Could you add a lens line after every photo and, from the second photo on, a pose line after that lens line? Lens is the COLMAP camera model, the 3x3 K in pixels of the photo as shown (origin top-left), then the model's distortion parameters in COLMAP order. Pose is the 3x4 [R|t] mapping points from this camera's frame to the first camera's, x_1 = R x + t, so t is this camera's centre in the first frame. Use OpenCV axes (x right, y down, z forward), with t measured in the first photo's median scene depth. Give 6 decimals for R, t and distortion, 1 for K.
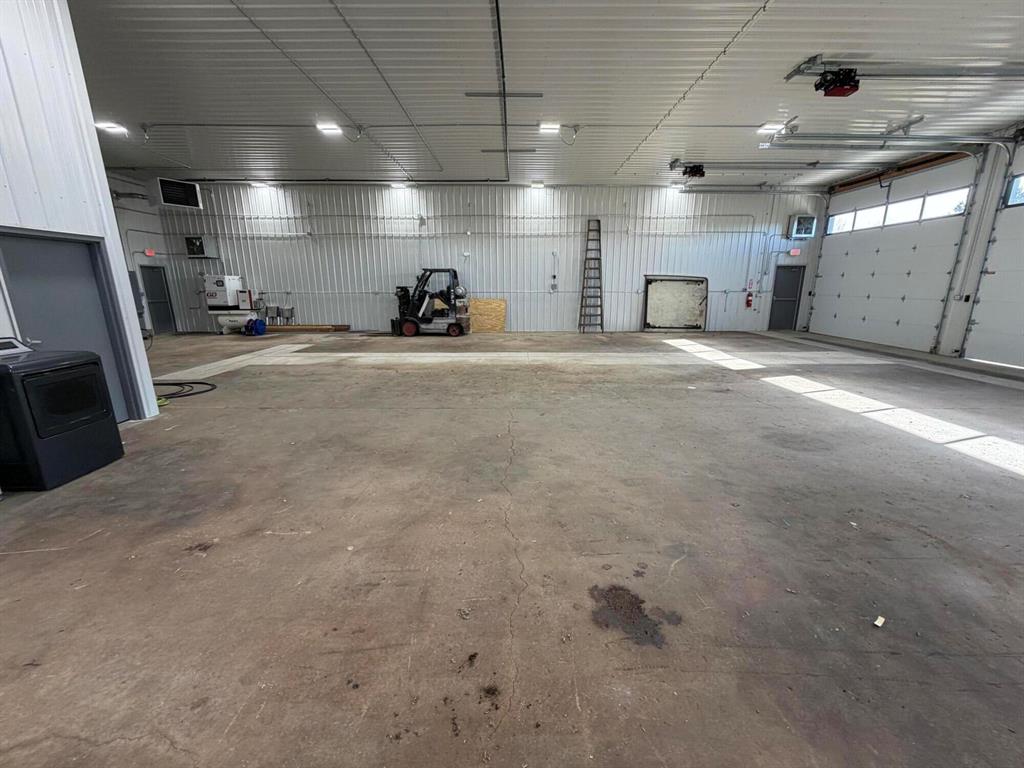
lens RADIAL K [[406.8, 0, 514.6], [0, 406.8, 383.3], [0, 0, 1]] dist [-0.000159, 0.000041]
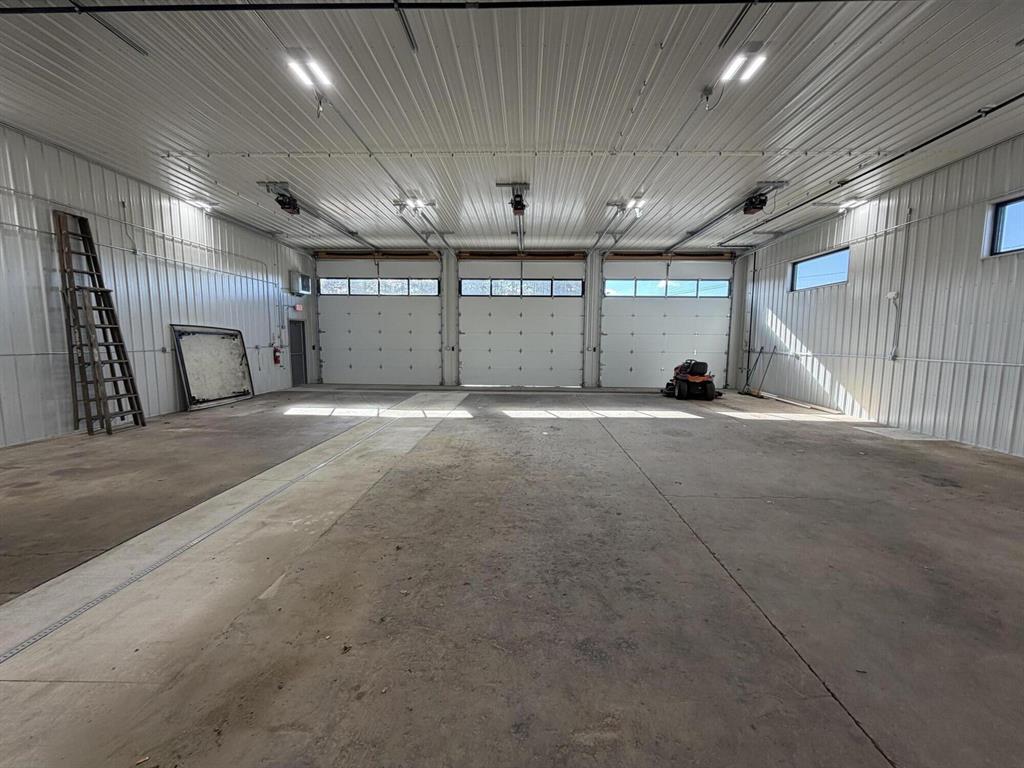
lens RADIAL K [[406.8, 0, 514.6], [0, 406.8, 383.3], [0, 0, 1]] dist [-0.000159, 0.000041]
pose [[0.030894, -0.106456, 0.993837, -0.323008], [0.229254, 0.968559, 0.096622, -0.121687], [-0.972876, 0.224856, 0.054328, 0.490440]]
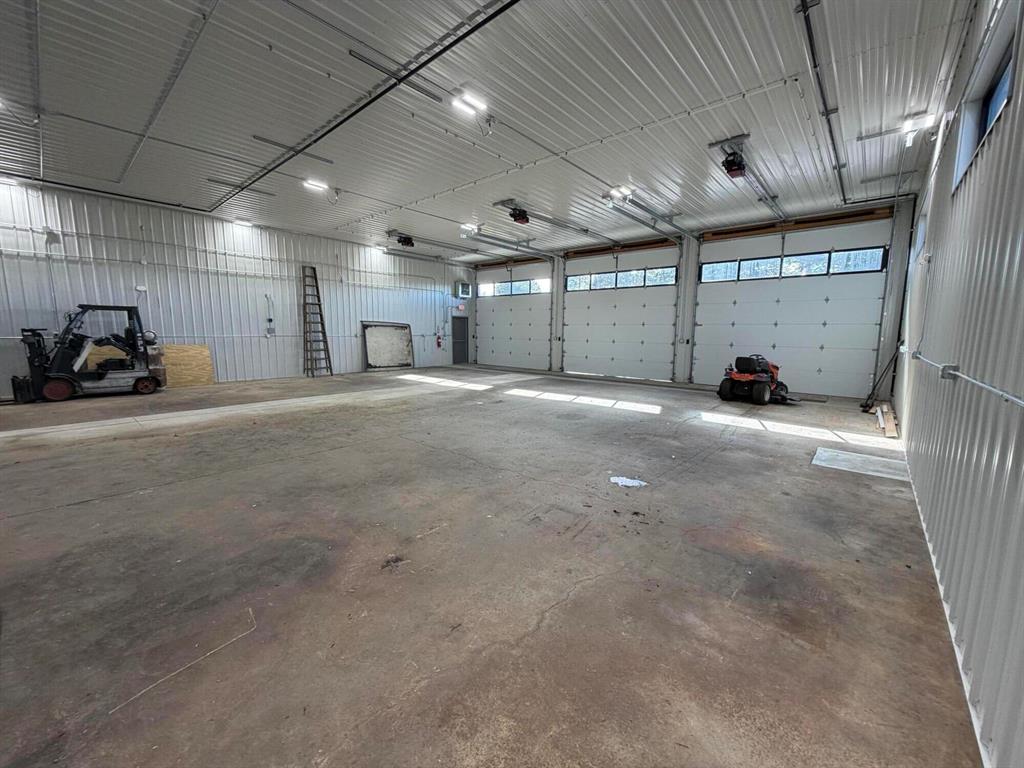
lens RADIAL K [[406.8, 0, 514.6], [0, 406.8, 383.3], [0, 0, 1]] dist [-0.000159, 0.000041]
pose [[0.656421, -0.089692, 0.749044, -0.260022], [0.168463, 0.985262, -0.029655, 0.002881], [-0.735345, 0.145652, 0.661856, -0.008934]]
